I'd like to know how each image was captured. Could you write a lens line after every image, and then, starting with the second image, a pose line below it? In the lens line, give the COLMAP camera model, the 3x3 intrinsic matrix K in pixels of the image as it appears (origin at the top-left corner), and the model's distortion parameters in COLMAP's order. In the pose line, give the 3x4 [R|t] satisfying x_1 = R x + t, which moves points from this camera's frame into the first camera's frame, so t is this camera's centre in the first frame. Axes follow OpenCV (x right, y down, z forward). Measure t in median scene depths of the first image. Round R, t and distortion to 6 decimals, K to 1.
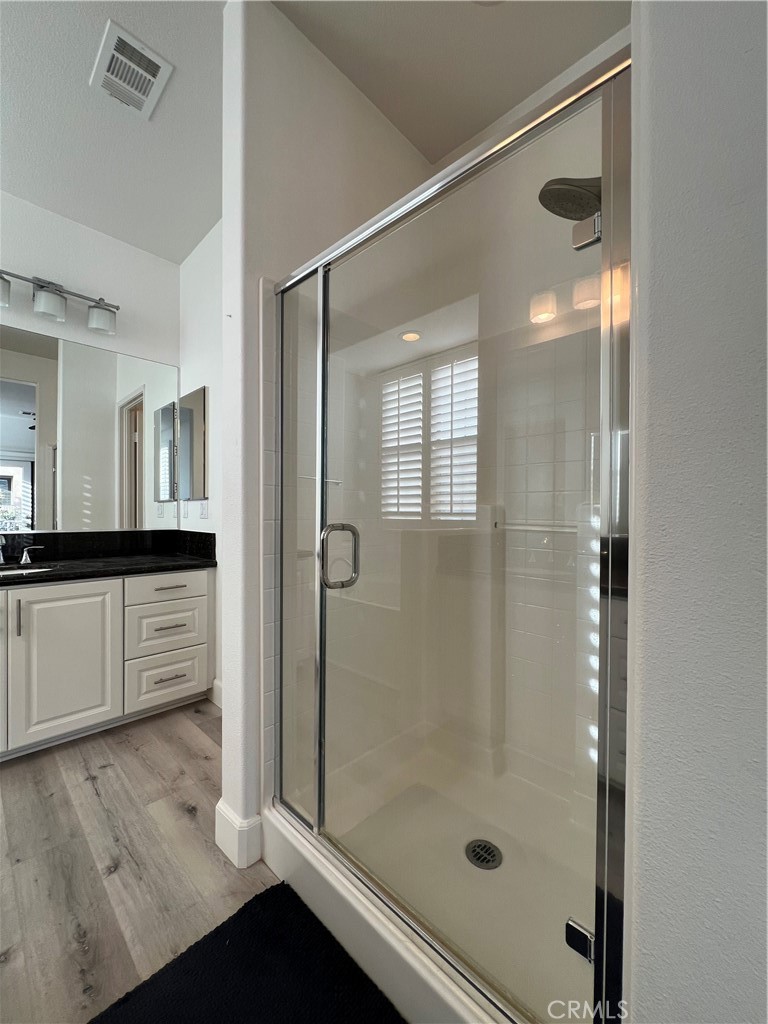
lens RADIAL K [[409.2, 0, 386.8], [0, 409.2, 516.1], [0, 0, 1]] dist [-0.002462, 0.000433]
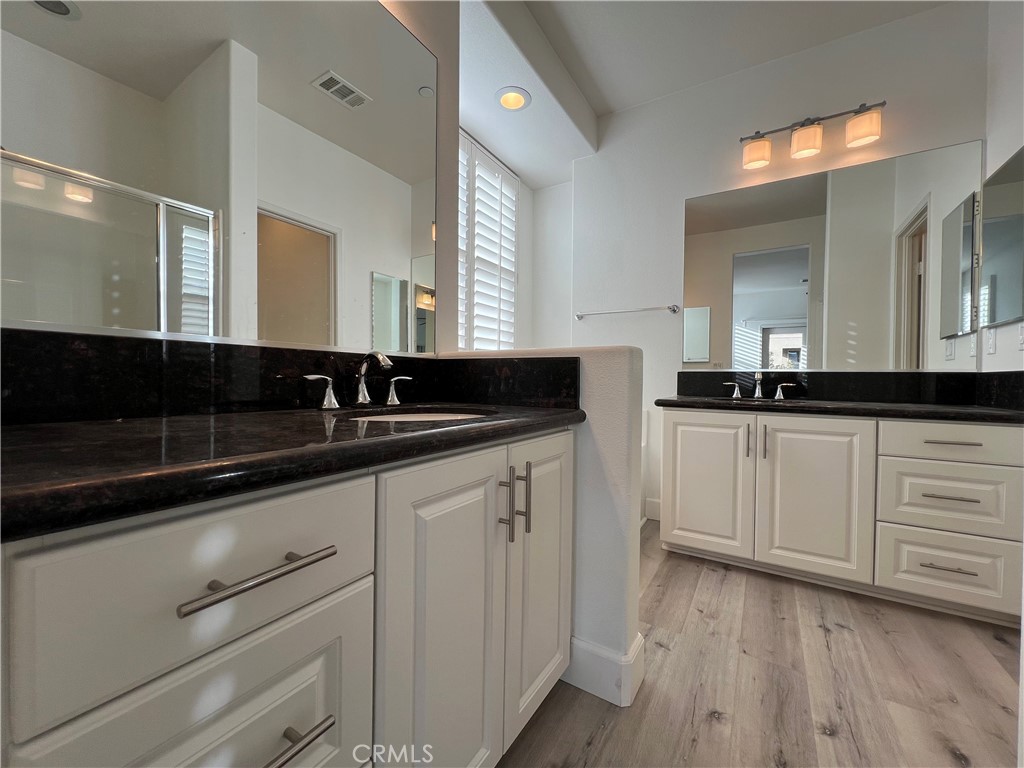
lens RADIAL K [[409.2, 0, 509.8], [0, 409.2, 386.1], [0, 0, 1]] dist [-0.002462, 0.000433]
pose [[0.205491, 0.010829, -0.978599, 0.014923], [-0.017467, 0.999820, 0.007396, 0.094947], [0.978503, 0.015573, 0.205643, 0.103974]]
